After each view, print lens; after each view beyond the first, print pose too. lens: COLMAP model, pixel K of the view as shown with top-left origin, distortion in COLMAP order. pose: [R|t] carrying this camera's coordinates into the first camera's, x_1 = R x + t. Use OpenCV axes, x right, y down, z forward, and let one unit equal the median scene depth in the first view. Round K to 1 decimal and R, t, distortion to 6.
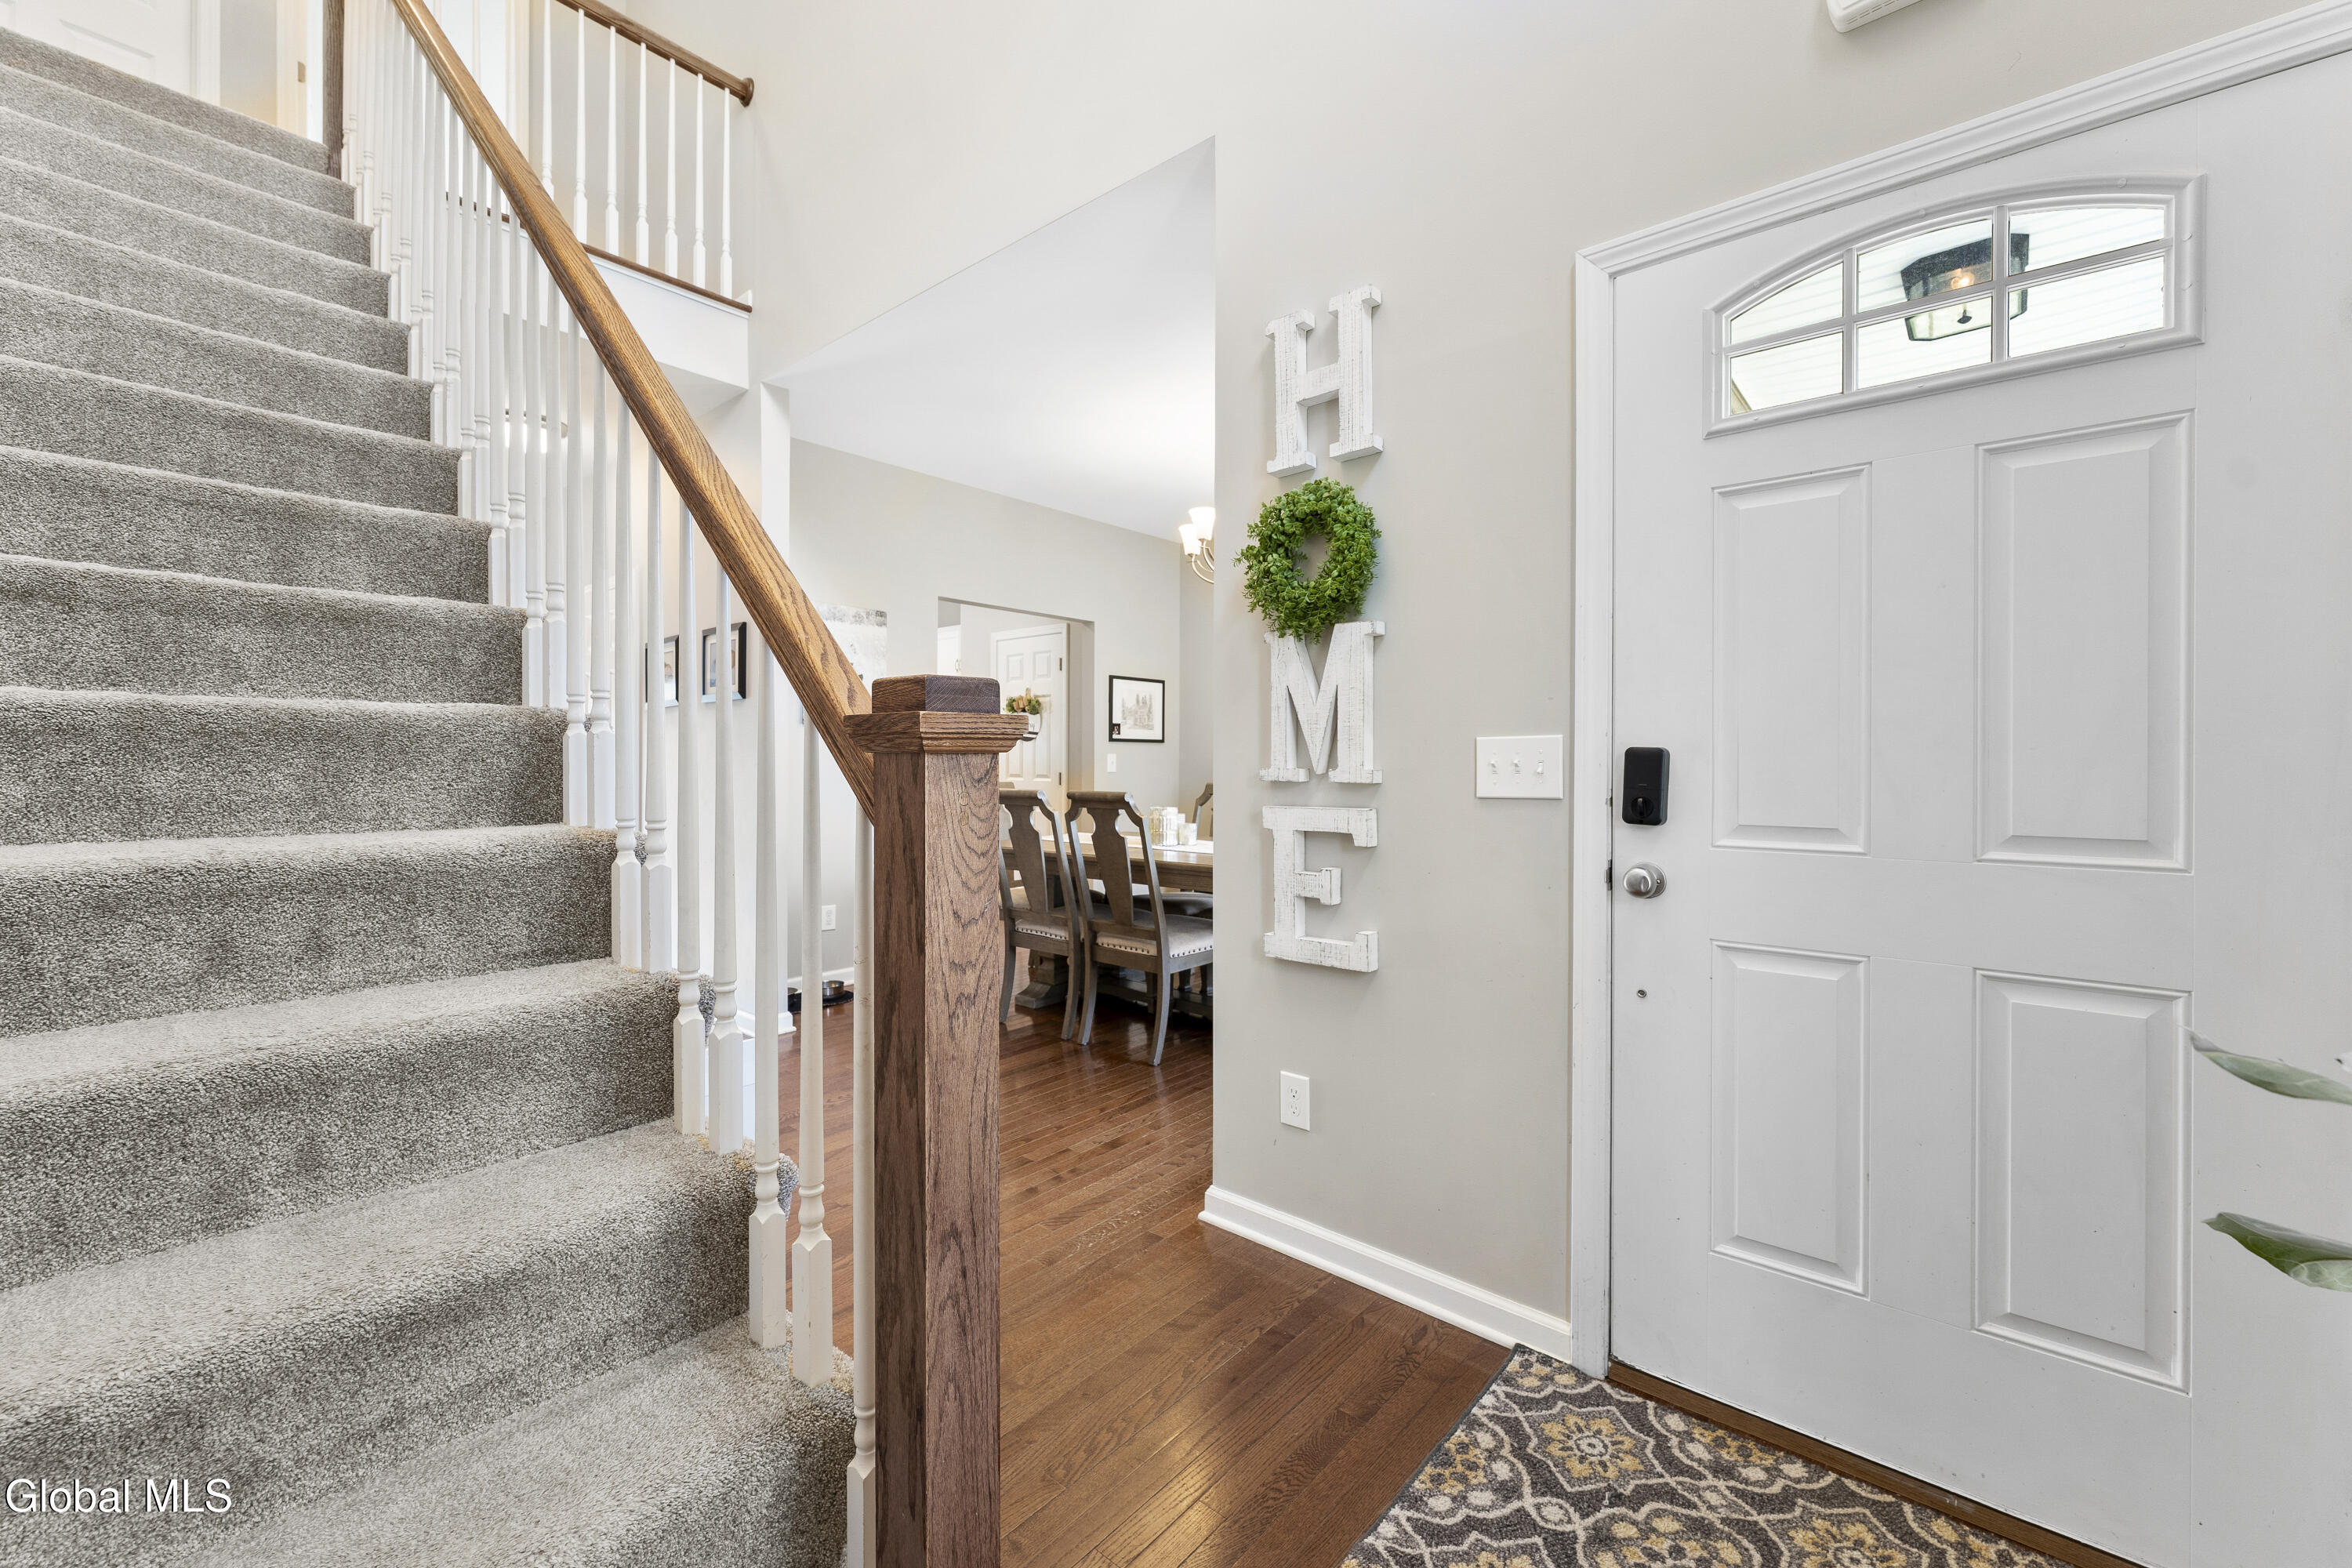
lens RADIAL K [[943.8, 0, 1184.3], [0, 943.8, 775.3], [0, 0, 1]] dist [-0.002285, -0.000195]
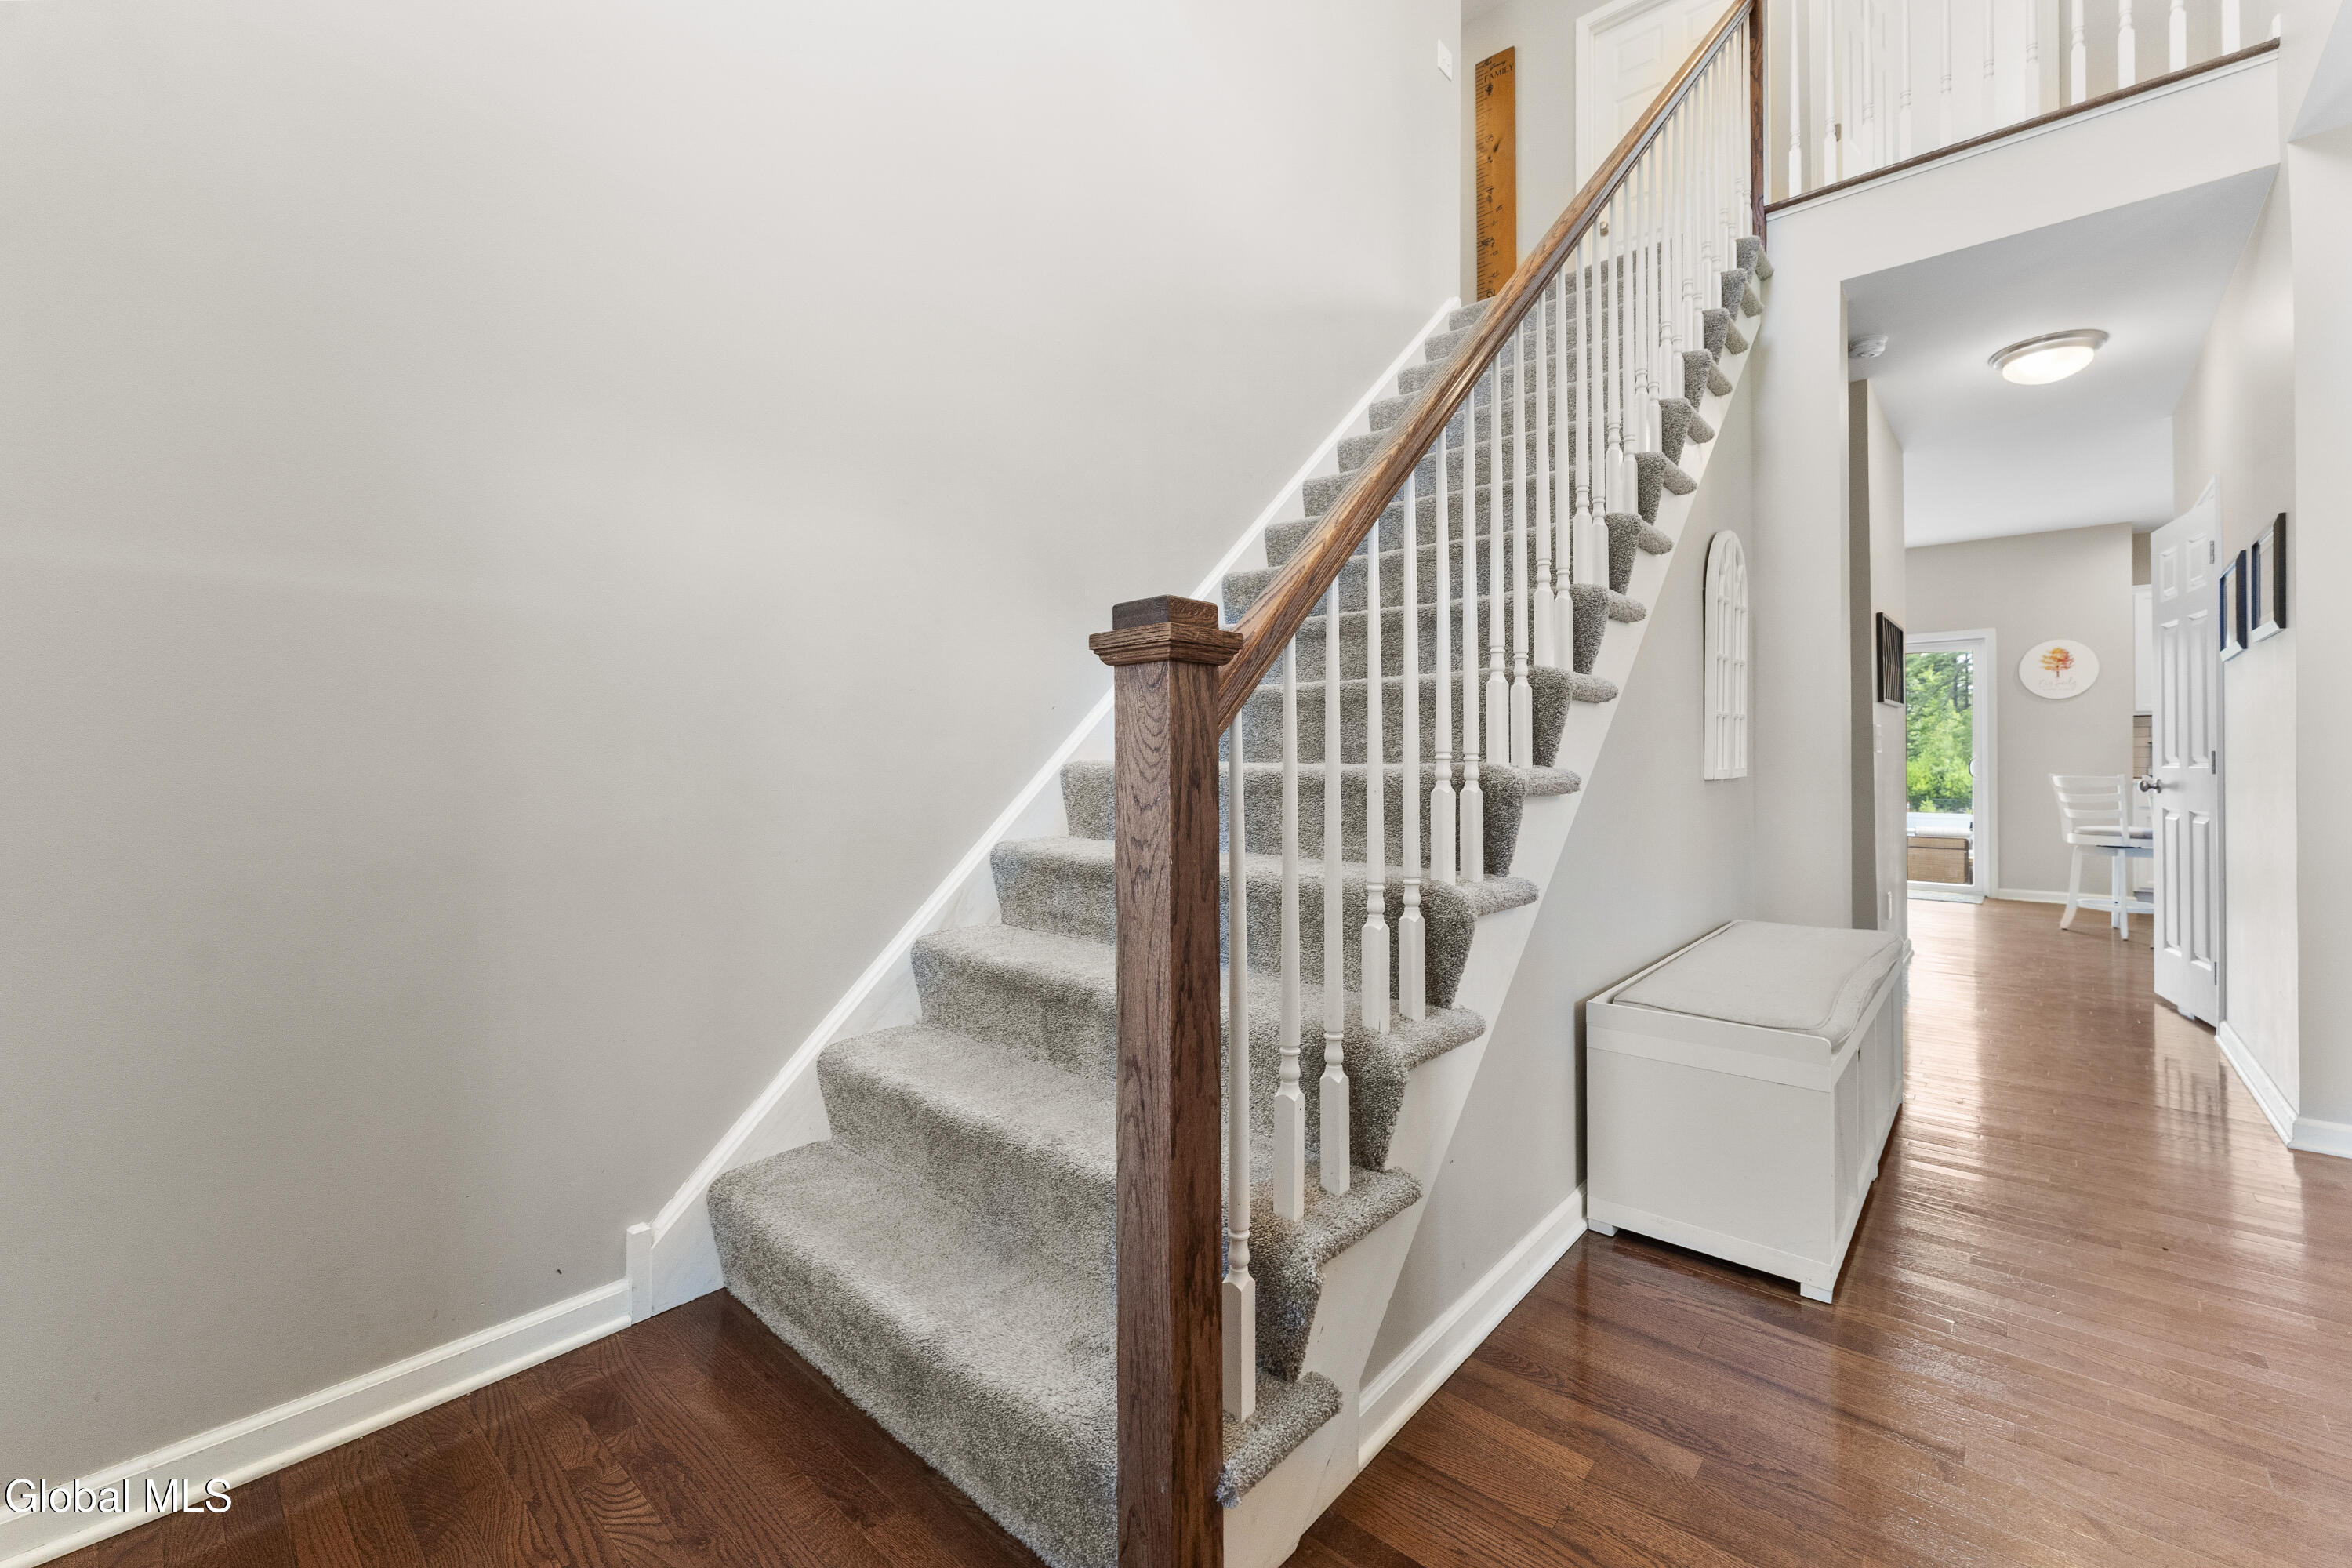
lens RADIAL K [[943.8, 0, 1181.1], [0, 943.8, 770.2], [0, 0, 1]] dist [-0.002285, -0.000195]
pose [[-0.010749, -0.002671, -0.999939, 0.939470], [-0.005642, 0.999981, -0.002611, 0.112511], [0.999926, 0.005614, -0.010764, 1.052482]]
